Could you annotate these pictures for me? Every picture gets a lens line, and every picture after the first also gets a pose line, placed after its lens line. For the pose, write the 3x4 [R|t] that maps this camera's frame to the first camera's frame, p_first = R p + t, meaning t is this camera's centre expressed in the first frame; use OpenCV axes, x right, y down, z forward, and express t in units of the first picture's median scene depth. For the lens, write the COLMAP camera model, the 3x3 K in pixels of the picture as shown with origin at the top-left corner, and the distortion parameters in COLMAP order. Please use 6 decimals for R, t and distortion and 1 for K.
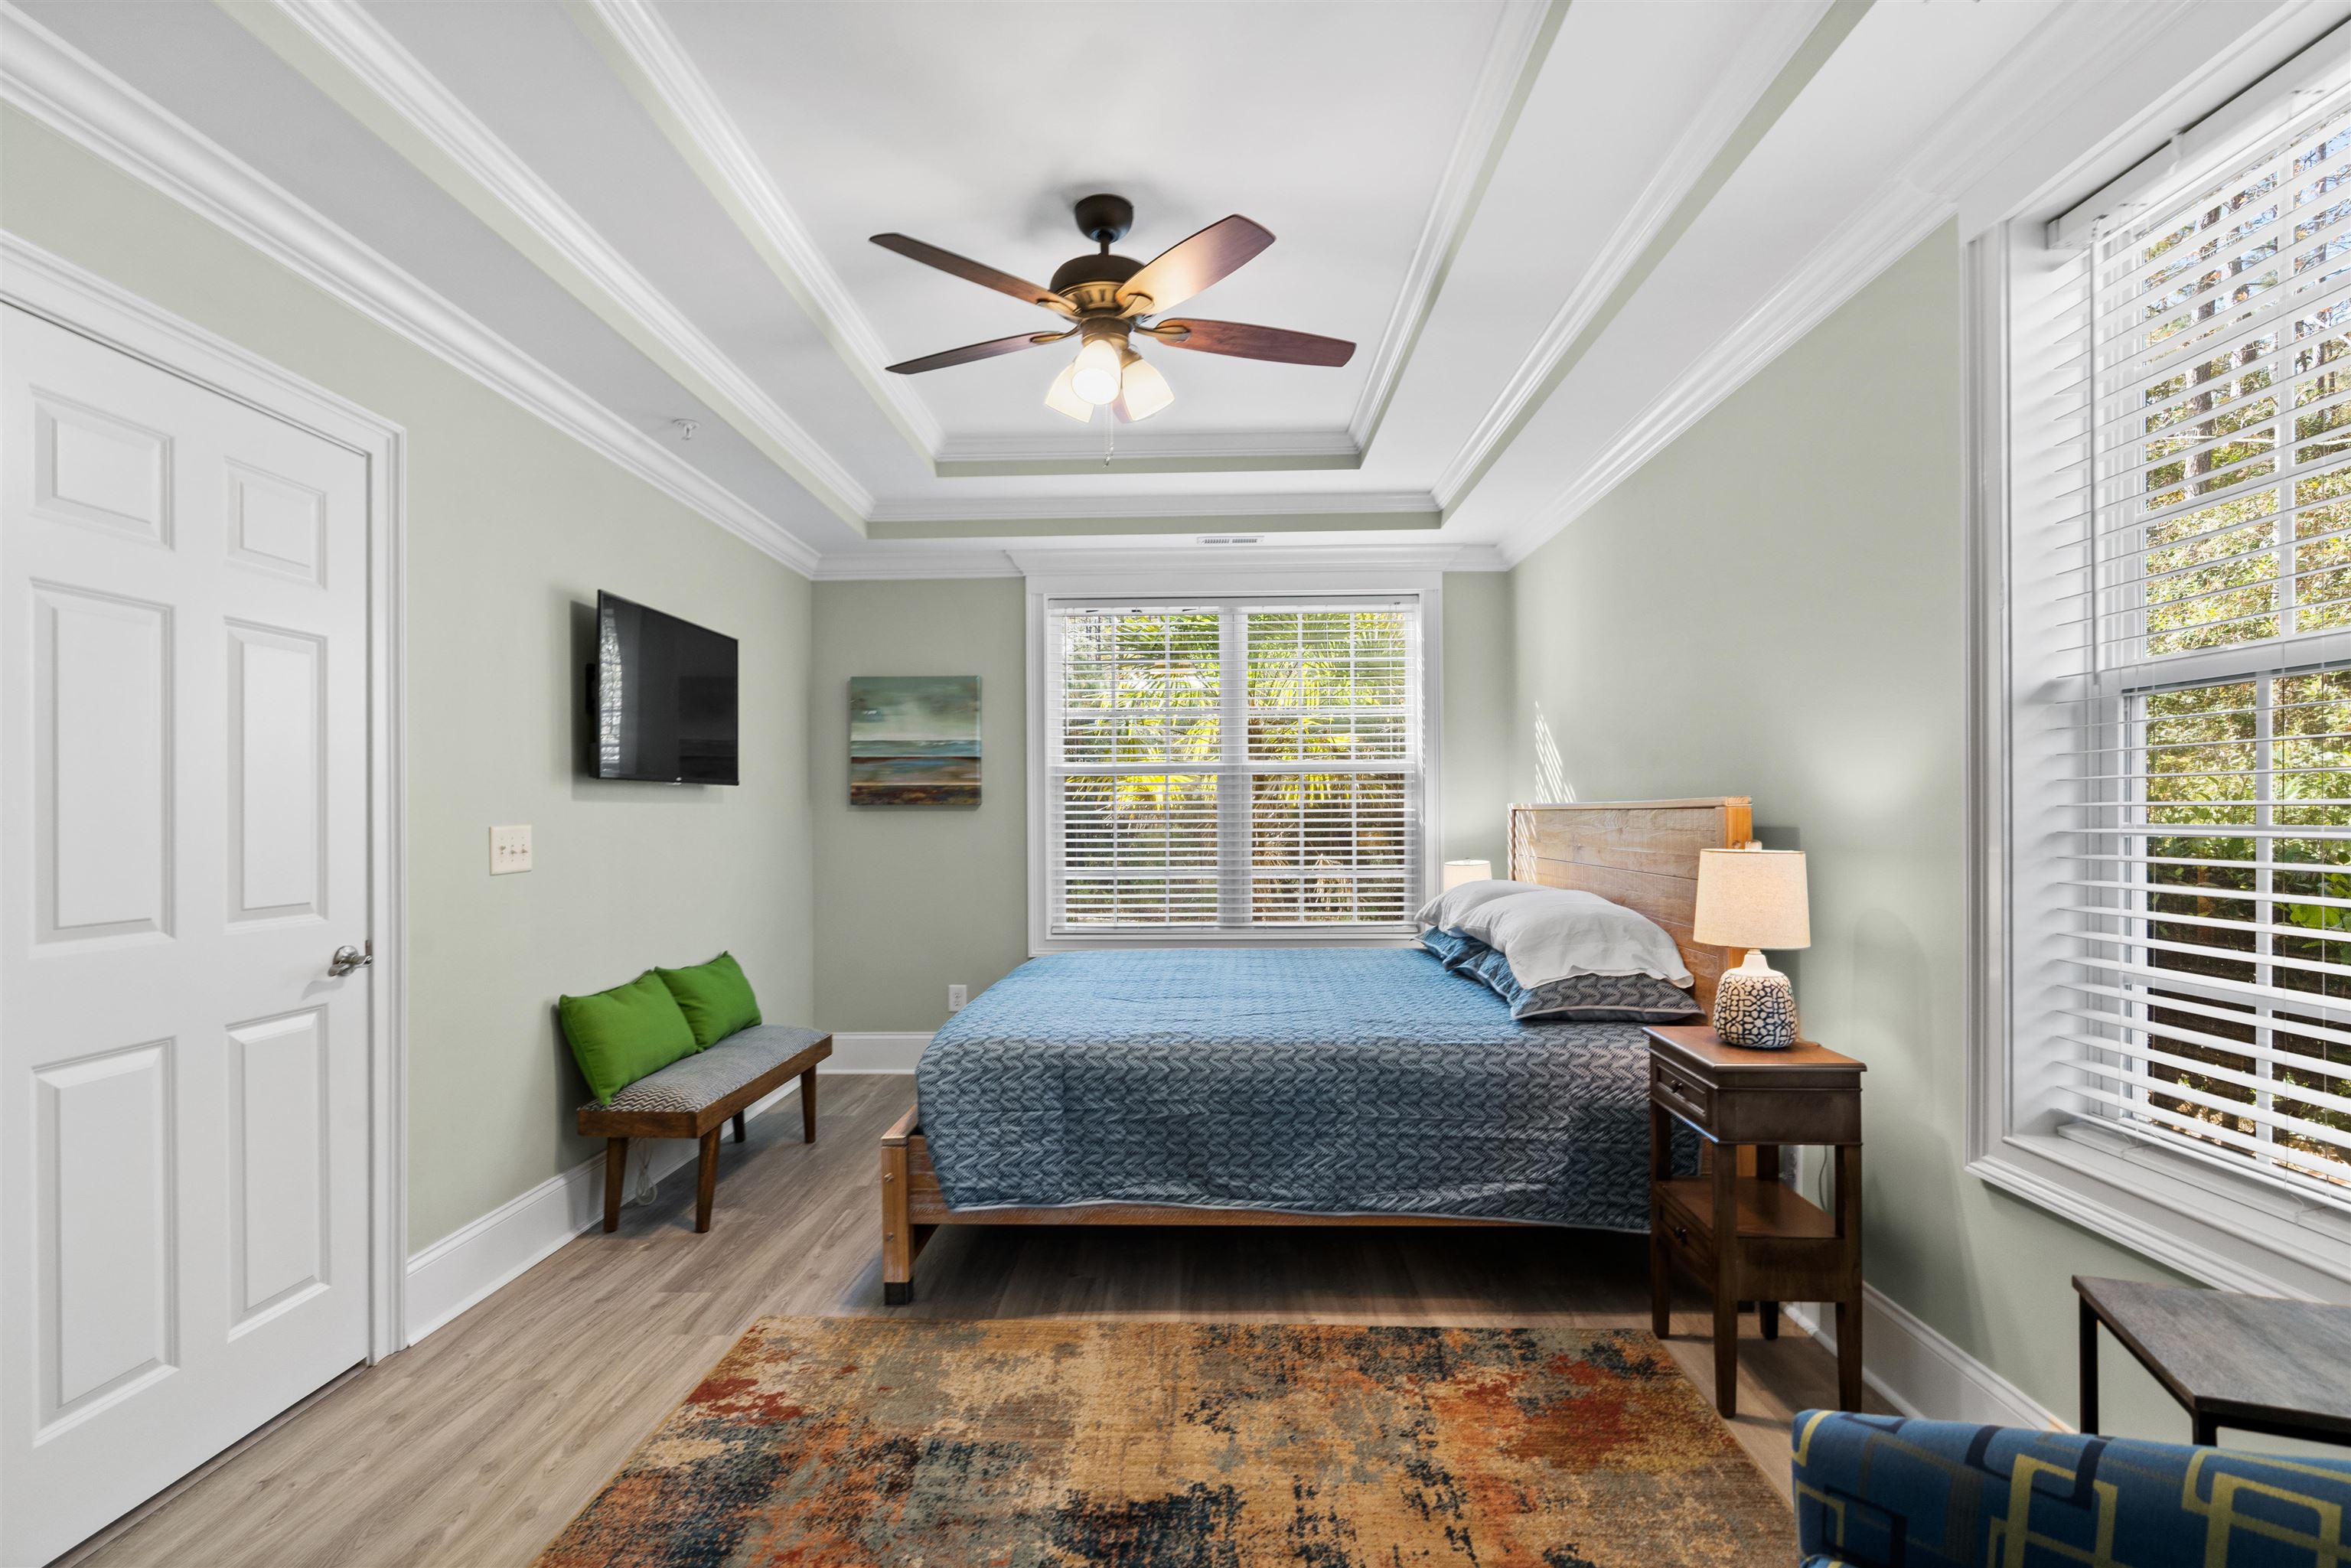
lens RADIAL K [[1109.8, 0, 1167.0], [0, 1109.8, 821.2], [0, 0, 1]] dist [-0.002157, -0.000273]
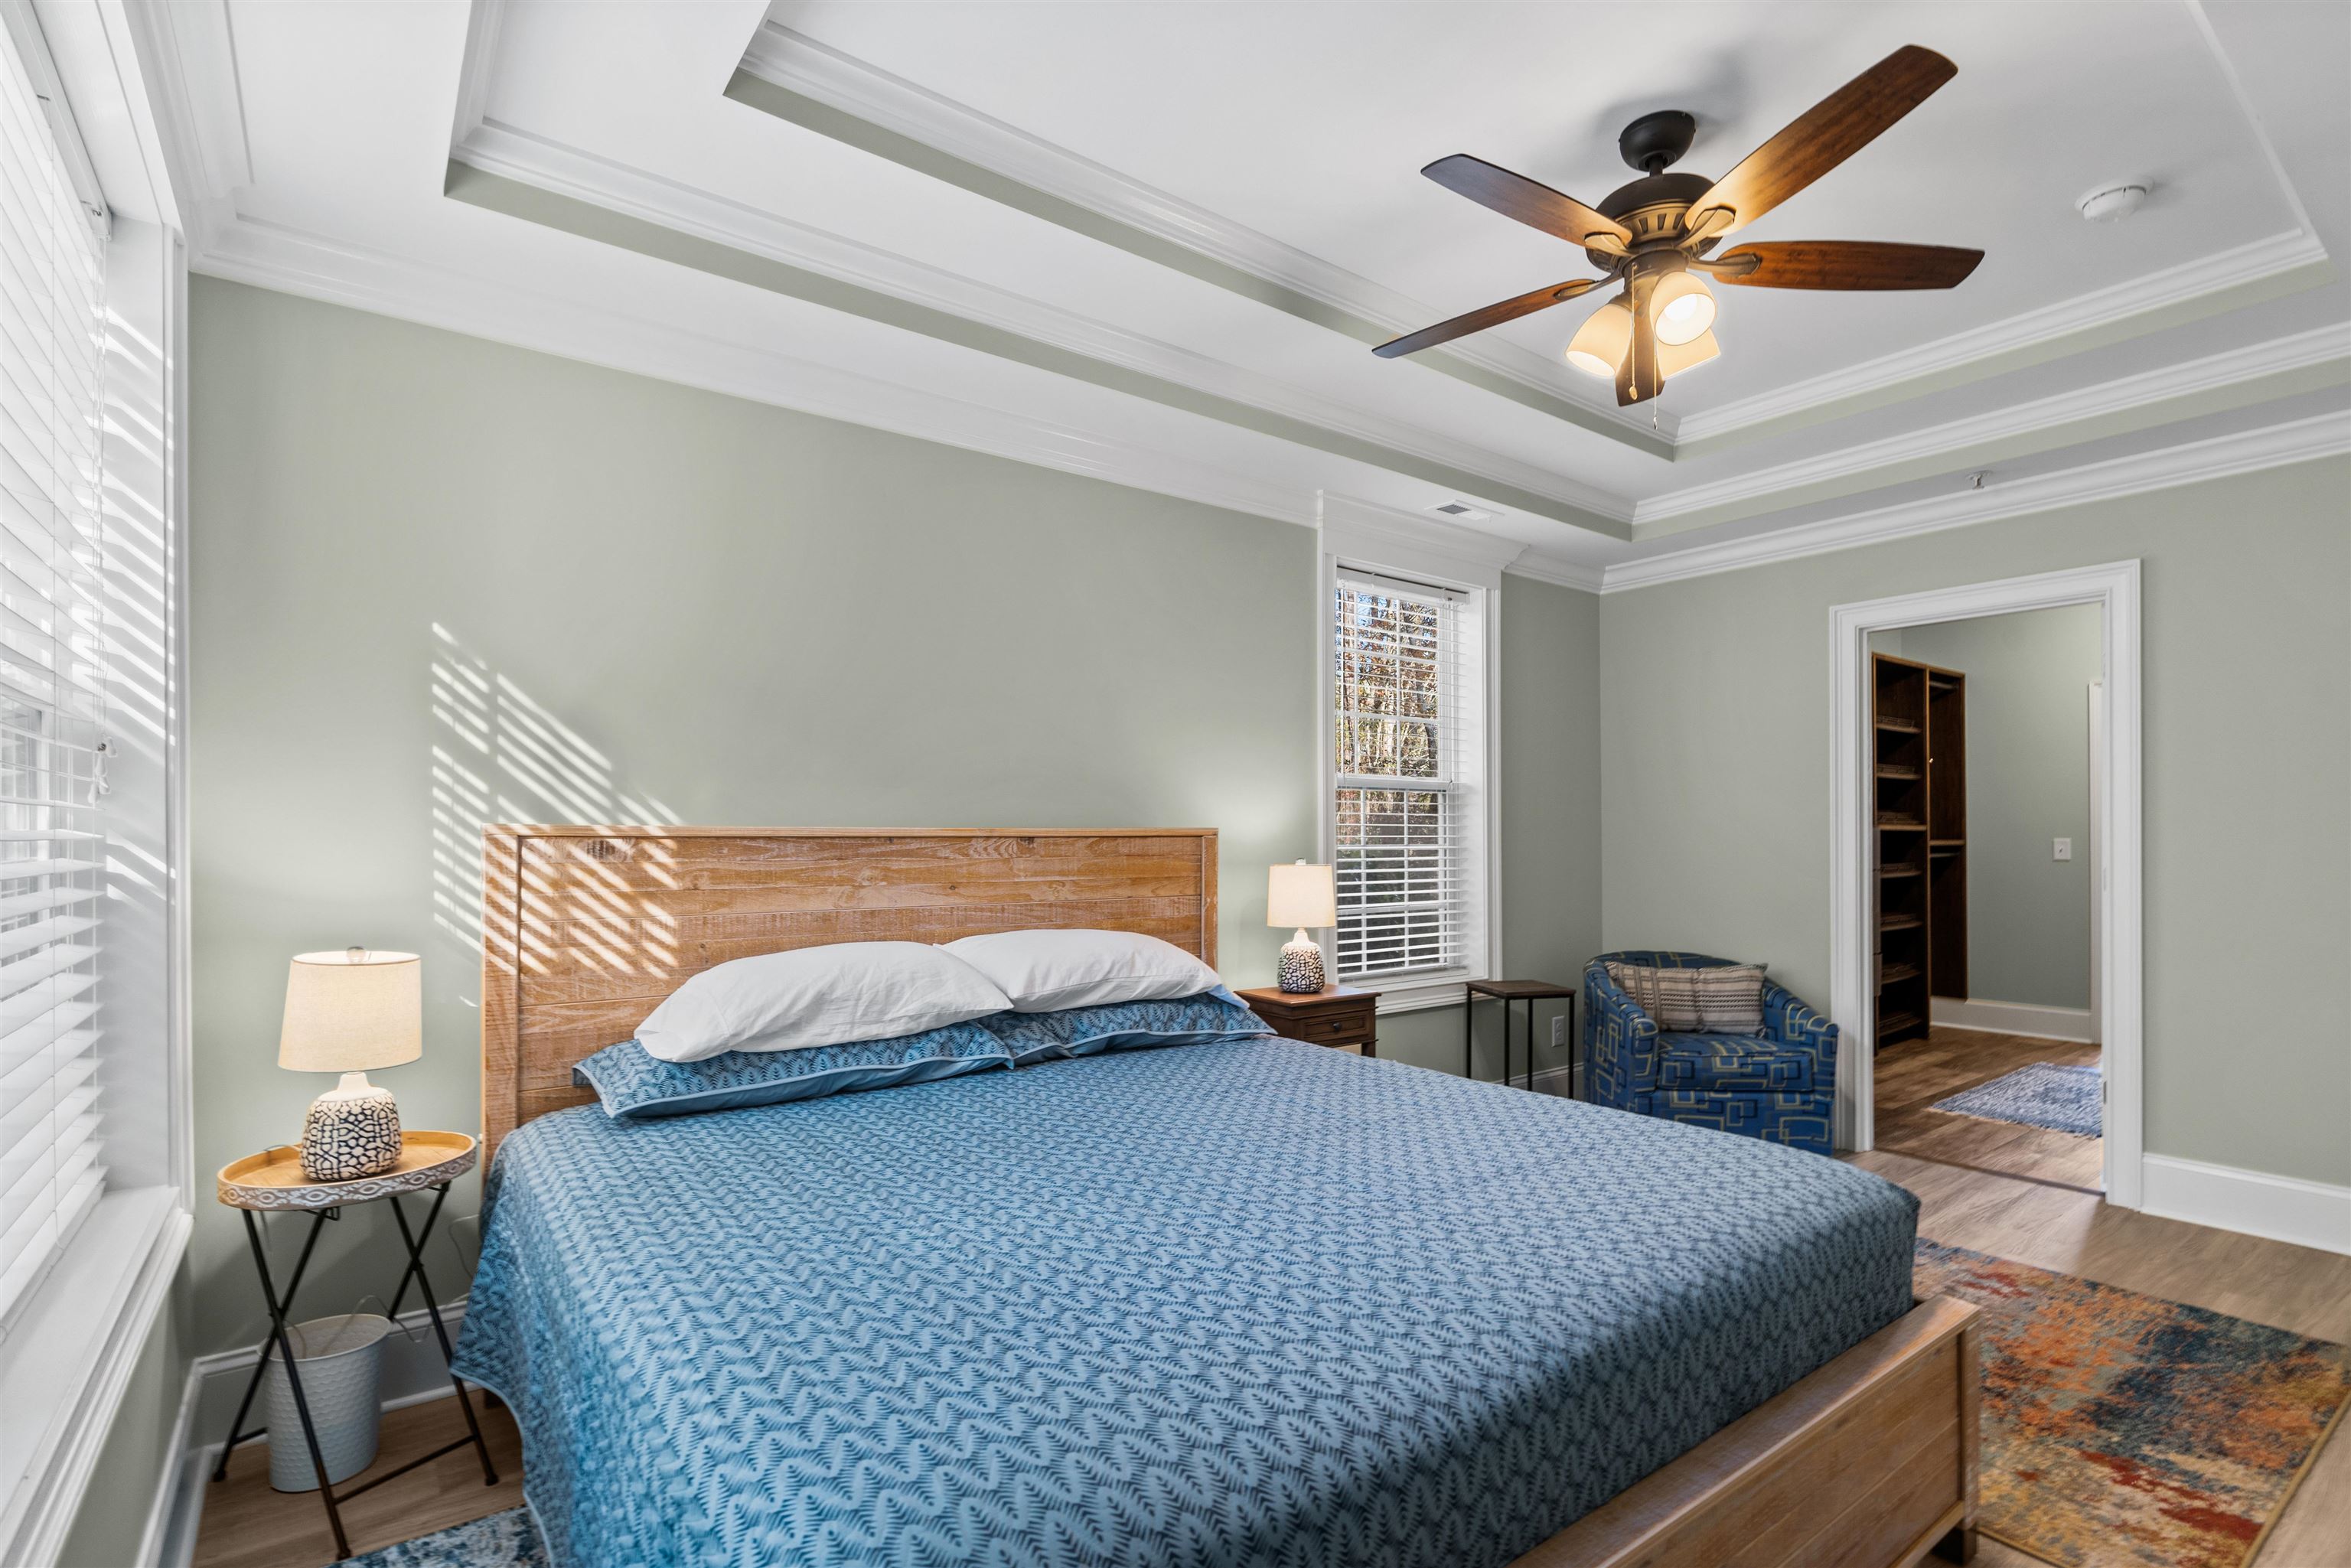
lens RADIAL K [[1117.2, 0, 1180.9], [0, 1117.2, 836.8], [0, 0, 1]] dist [-0.000757, -0.000030]
pose [[-0.643820, 0.009635, 0.765117, -0.475160], [0.013775, 0.999905, -0.001001, -0.010143], [-0.765053, 0.009896, -0.643891, 1.839878]]
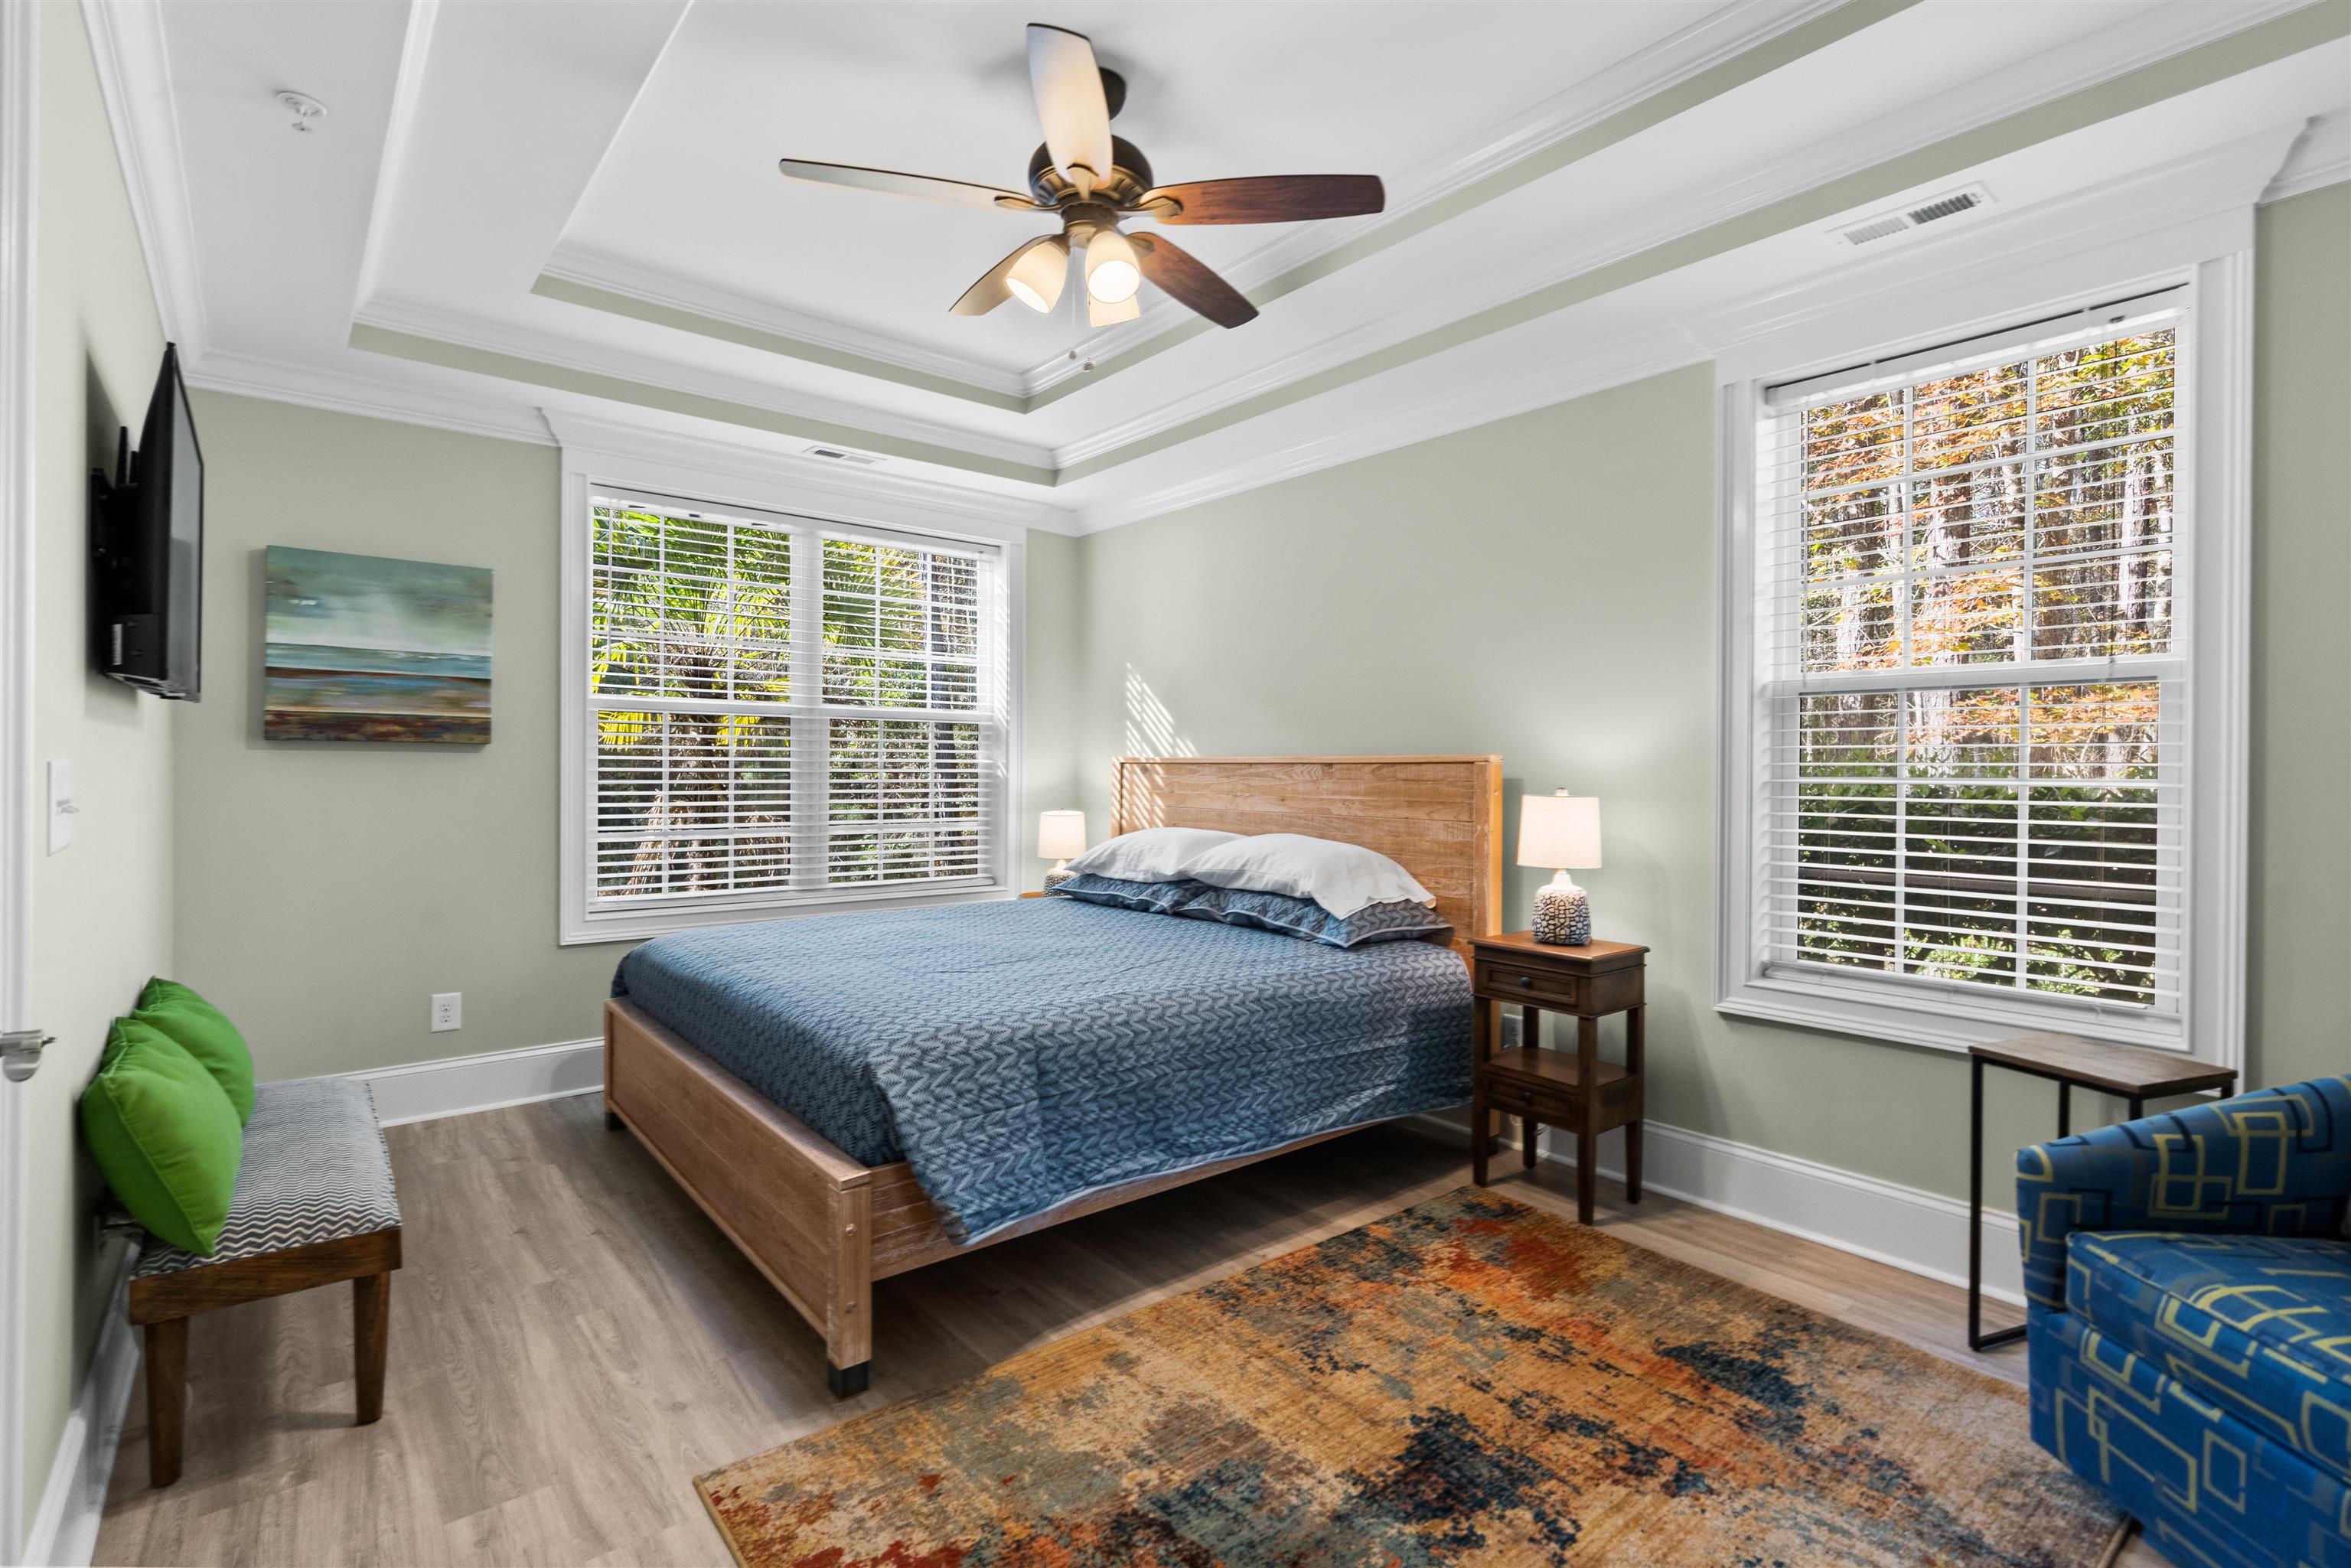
lens RADIAL K [[1101.0, 0, 1172.6], [0, 1101.0, 776.1], [0, 0, 1]] dist [-0.002959, 0.000125]
pose [[0.743222, 0.008026, 0.668997, -0.600602], [-0.007190, 0.999966, -0.004009, 0.010773], [-0.669006, -0.001831, 0.743254, 0.293473]]
